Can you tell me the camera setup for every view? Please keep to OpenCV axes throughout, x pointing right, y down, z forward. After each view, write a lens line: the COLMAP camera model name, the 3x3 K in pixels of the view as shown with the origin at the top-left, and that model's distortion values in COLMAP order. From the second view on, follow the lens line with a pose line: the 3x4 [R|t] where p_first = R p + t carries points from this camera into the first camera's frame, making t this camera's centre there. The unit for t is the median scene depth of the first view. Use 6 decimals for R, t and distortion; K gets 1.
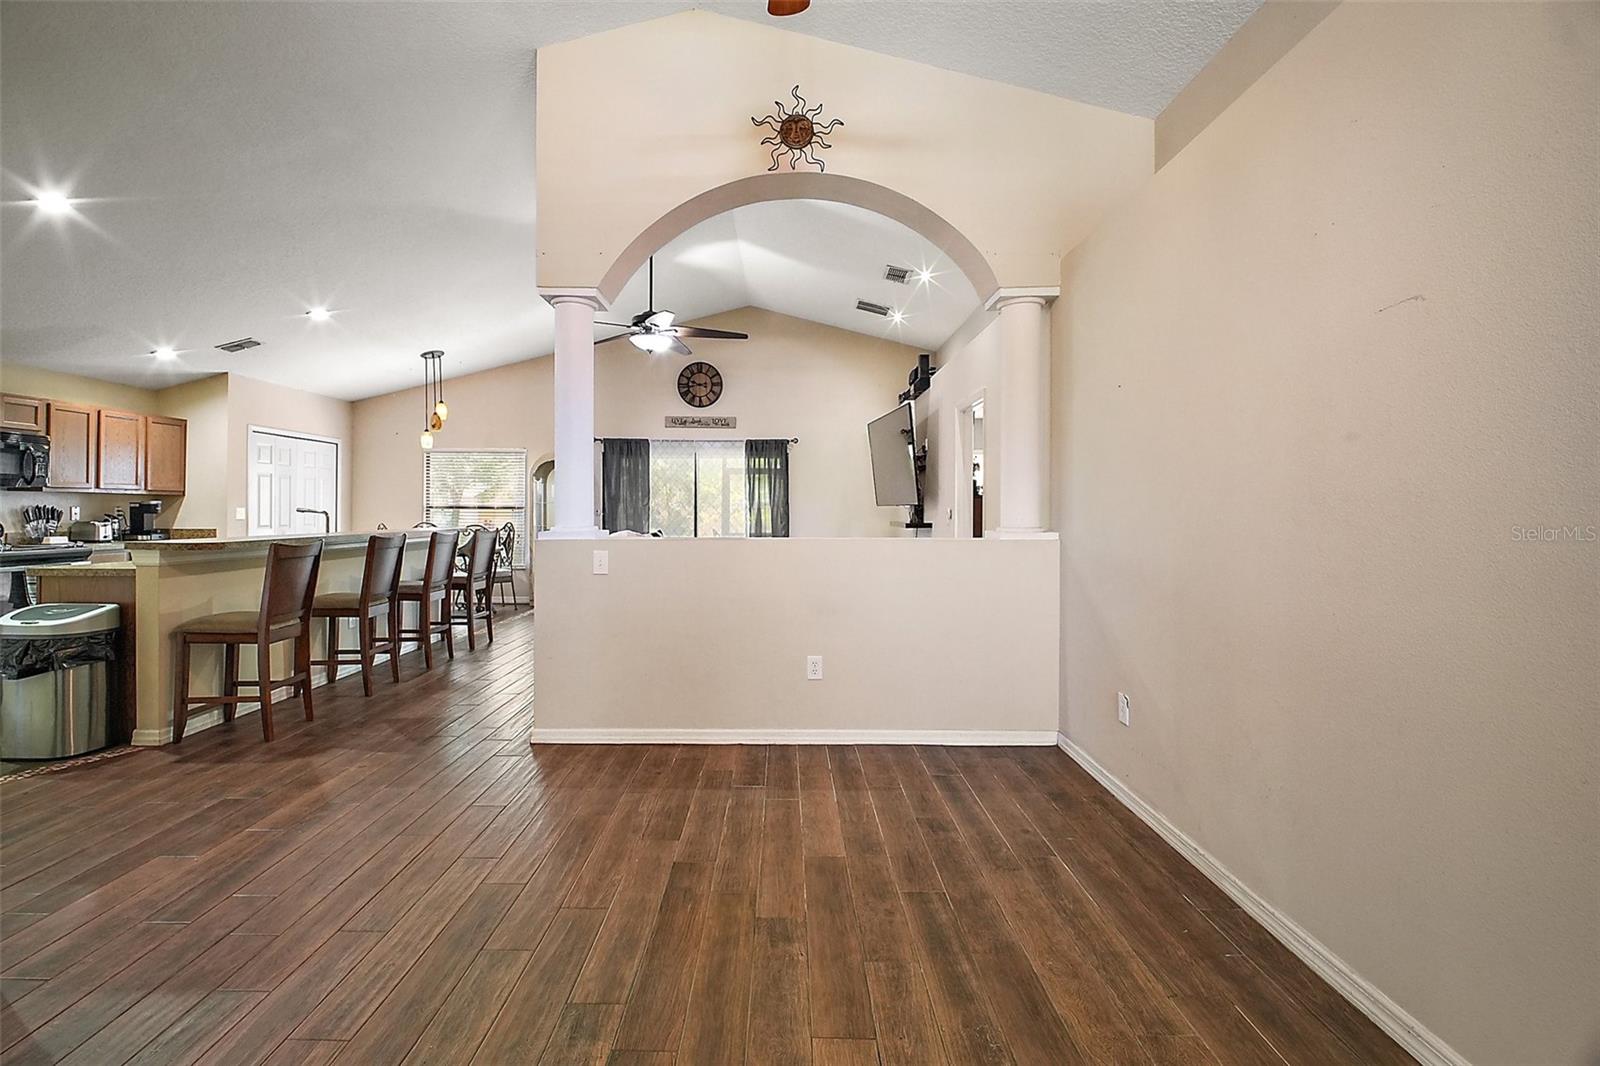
lens RADIAL K [[728.1, 0, 795.8], [0, 728.1, 506.1], [0, 0, 1]] dist [-0.013640, -0.000172]
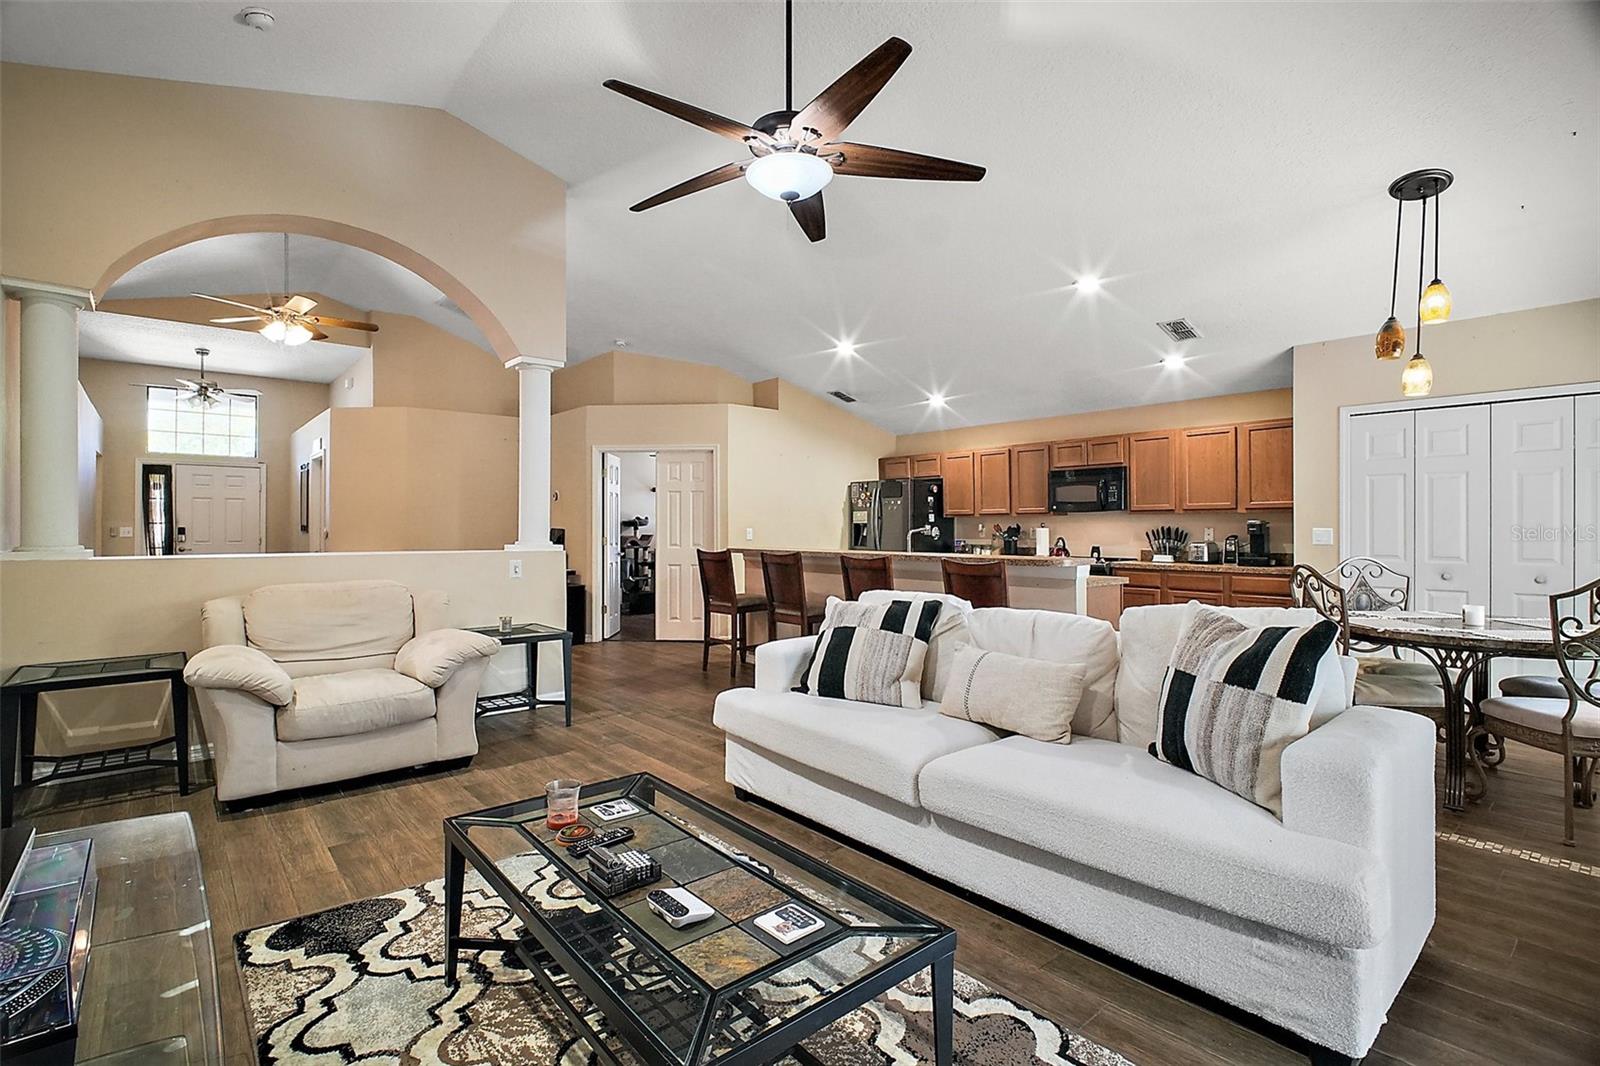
lens RADIAL K [[732.4, 0, 803.6], [0, 732.4, 535.2], [0, 0, 1]] dist [0.016701, -0.000060]
pose [[-0.759593, 0.006804, -0.650364, 0.078546], [0.004339, 0.999976, 0.005394, 0.003041], [0.650385, 0.001275, -0.759604, 0.973314]]
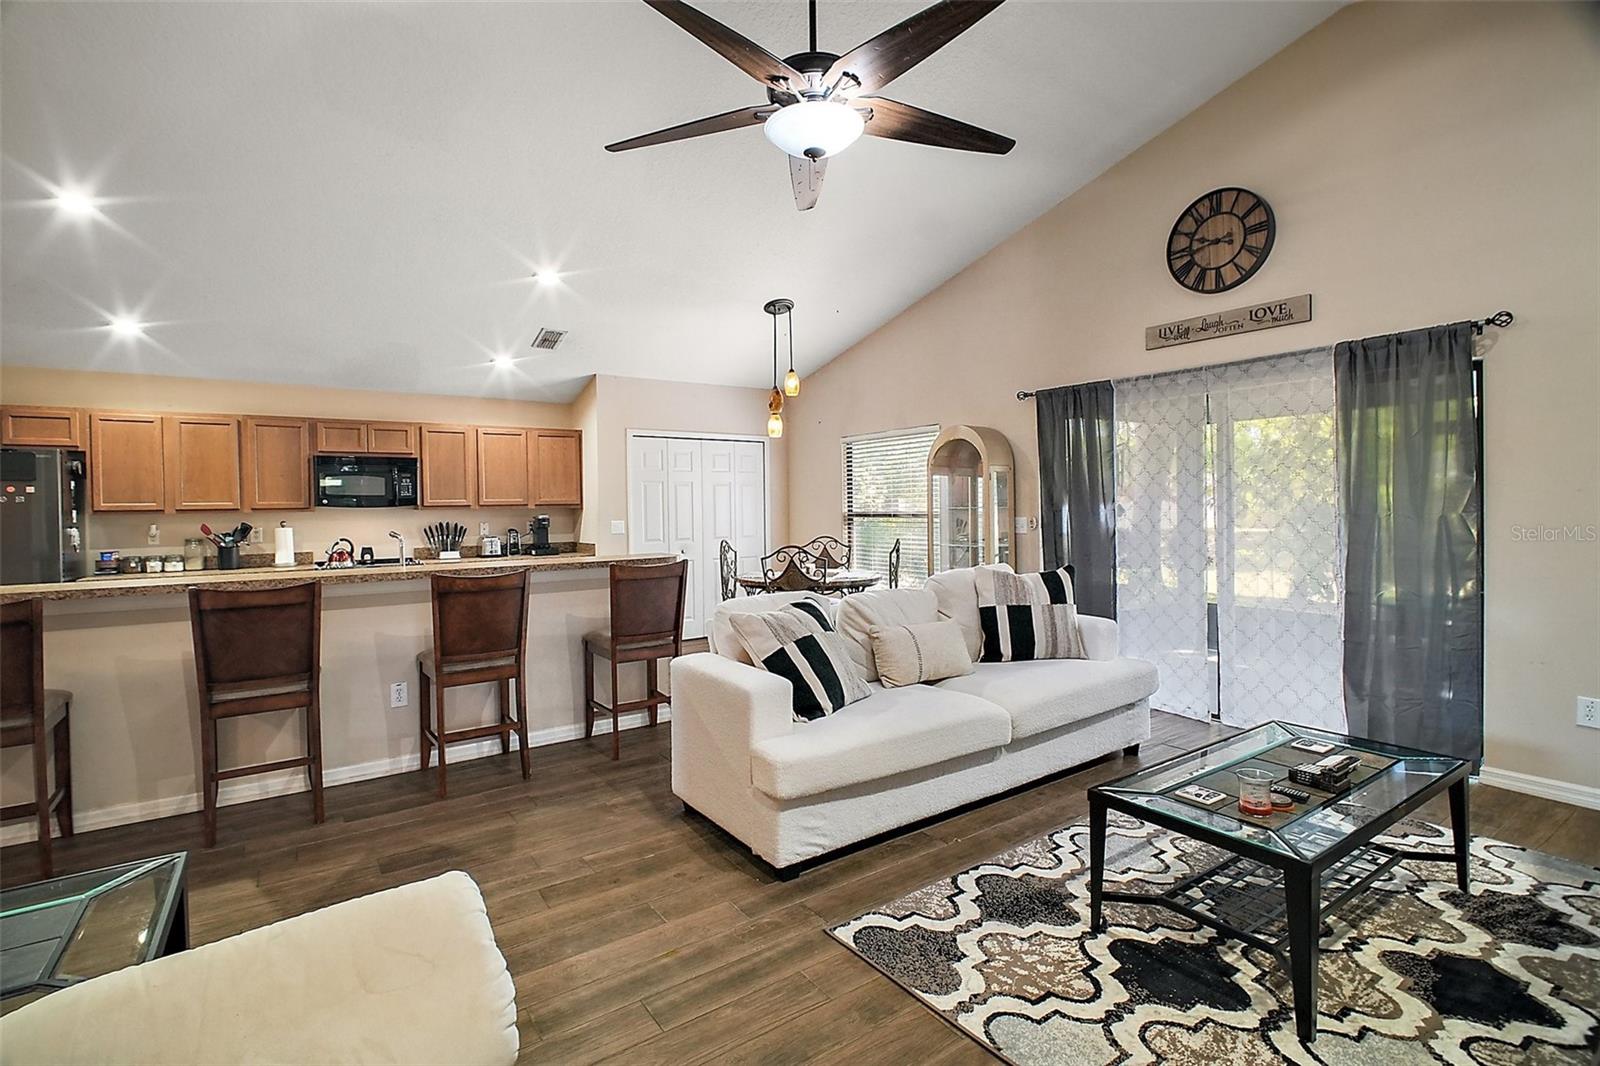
lens RADIAL K [[732.4, 0, 791.2], [0, 732.4, 520.9], [0, 0, 1]] dist [0.004278, -0.005840]
pose [[0.551502, 0.005362, -0.834156, 0.102353], [0.020751, 0.999582, 0.020145, -0.009121], [0.833915, -0.028420, 0.551160, 0.533011]]
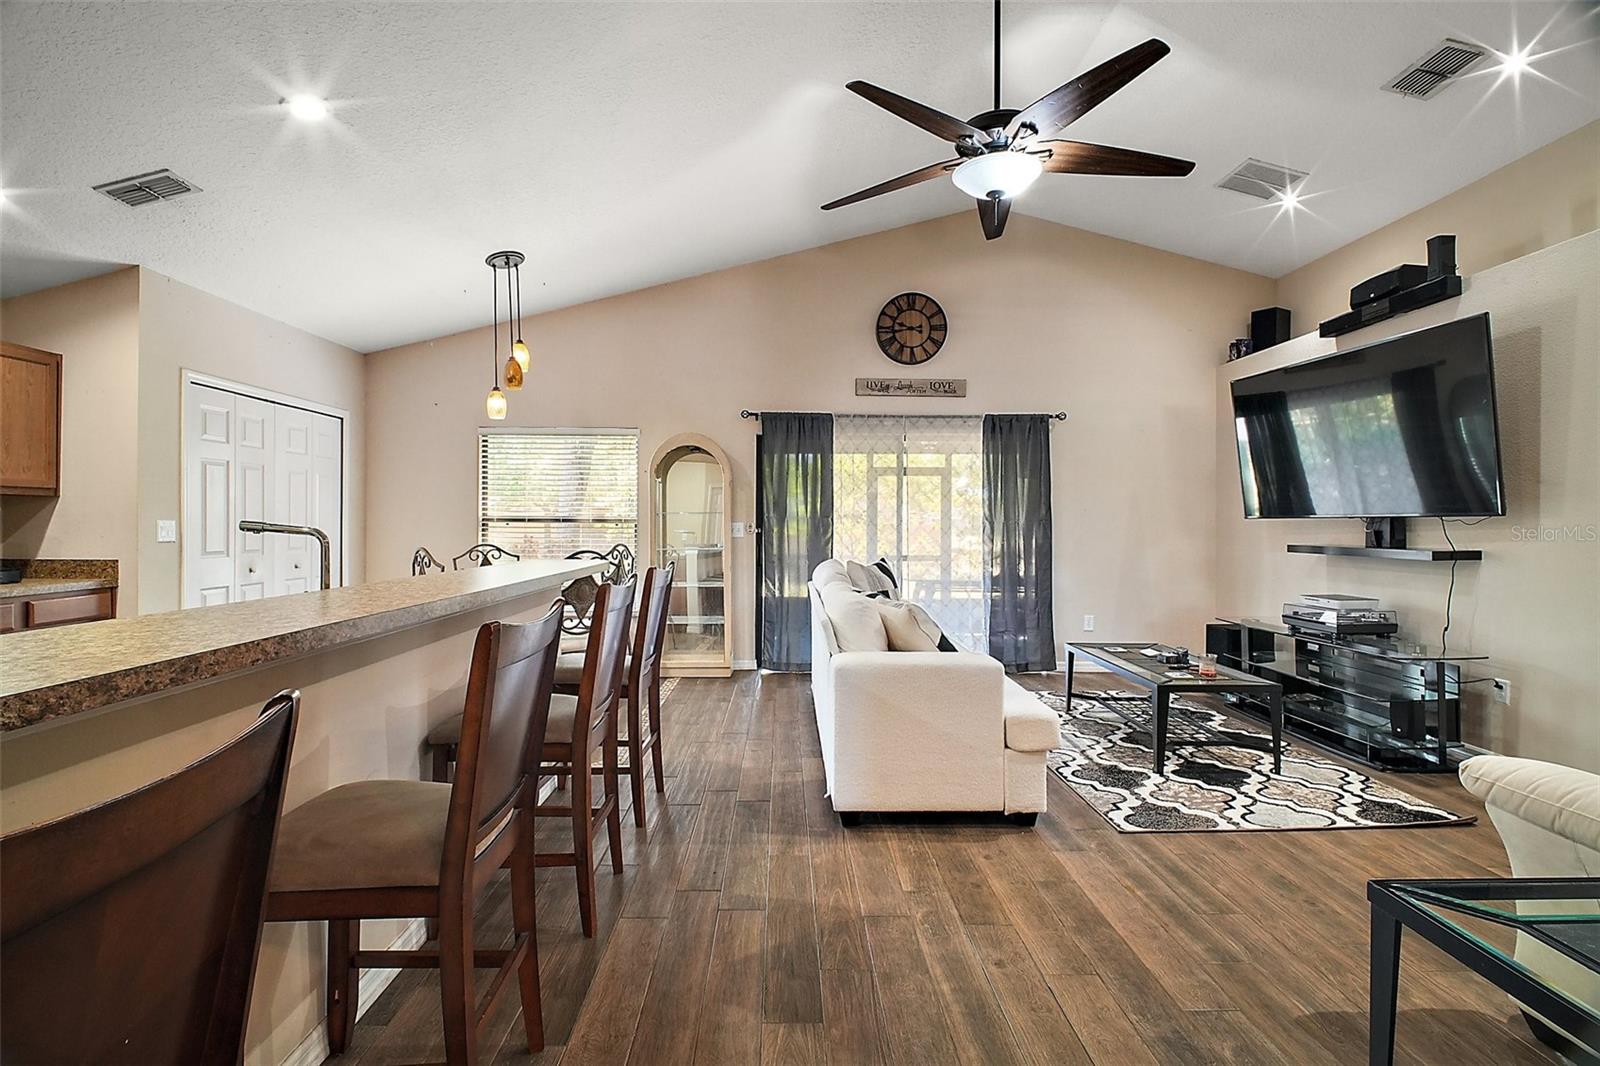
lens RADIAL K [[732.4, 0, 791.2], [0, 732.4, 520.9], [0, 0, 1]] dist [0.004278, -0.005840]
pose [[0.999926, 0.003132, -0.011761, -0.231451], [-0.003084, 0.999987, 0.004094, -0.000683], [0.011774, -0.004058, 0.999922, 0.360551]]
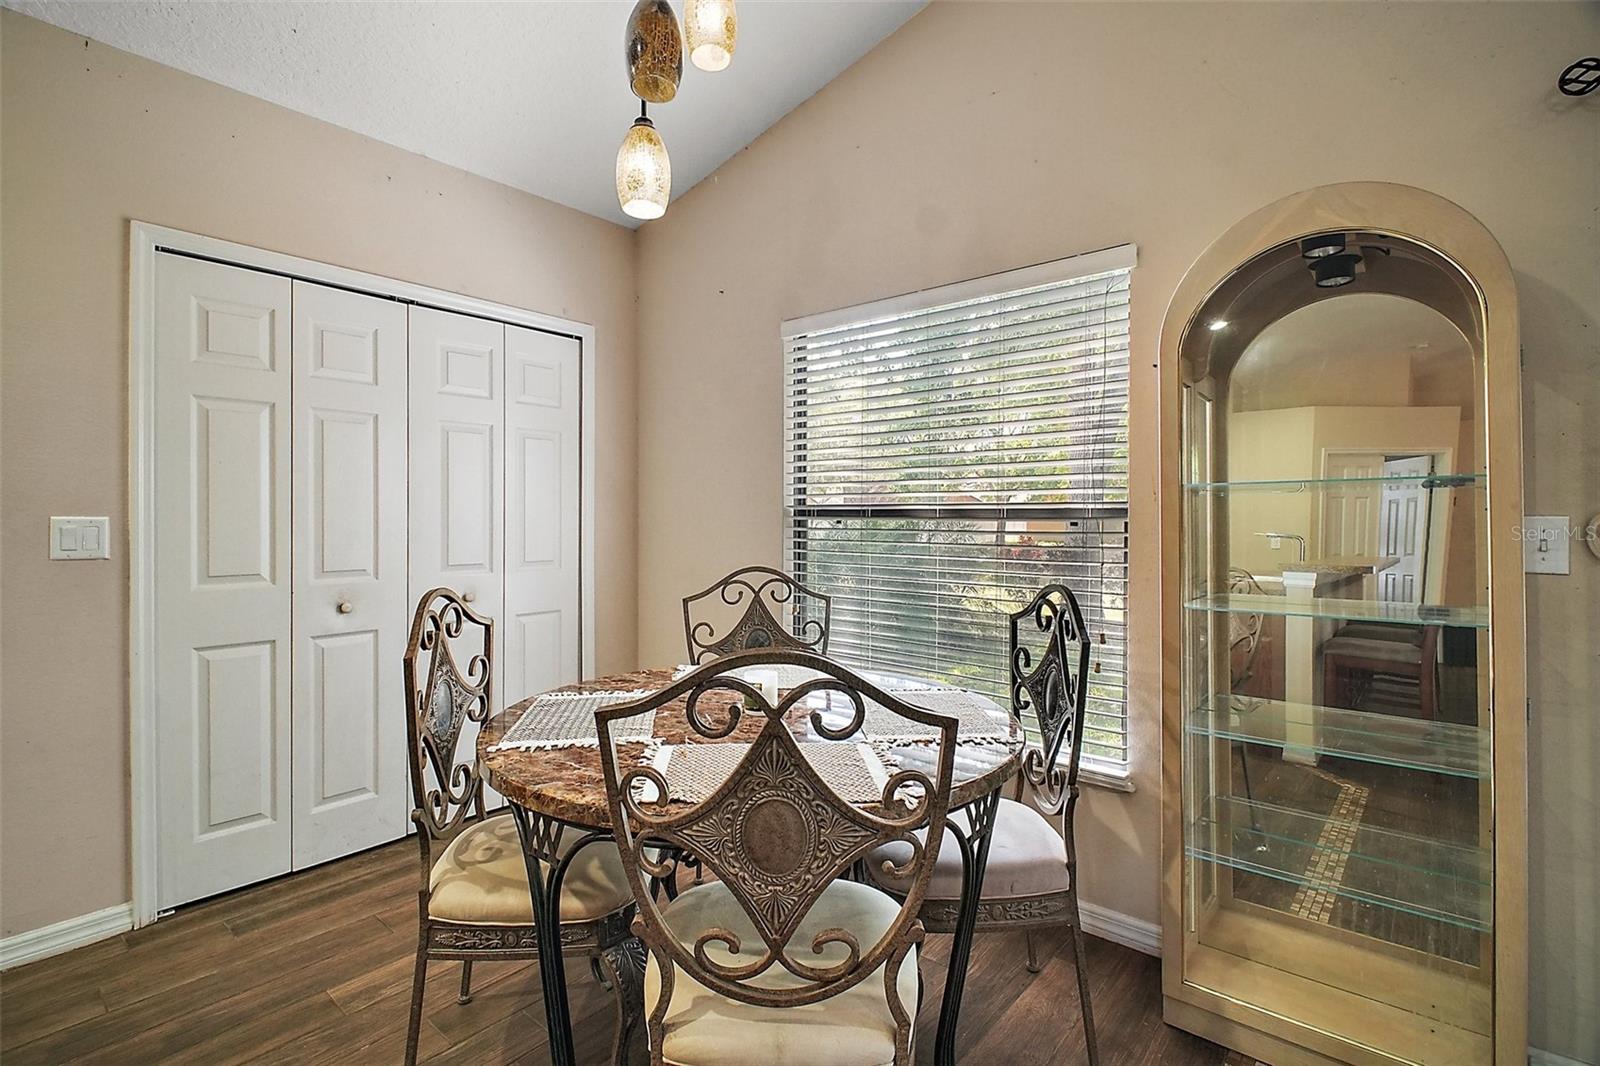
lens RADIAL K [[732.4, 0, 791.2], [0, 732.4, 520.9], [0, 0, 1]] dist [0.004278, -0.005840]
pose [[0.747899, 0.001150, -0.663812, -0.304237], [0.004945, 0.999961, 0.007303, 0.002887], [0.663795, -0.008745, 0.747864, 0.772942]]
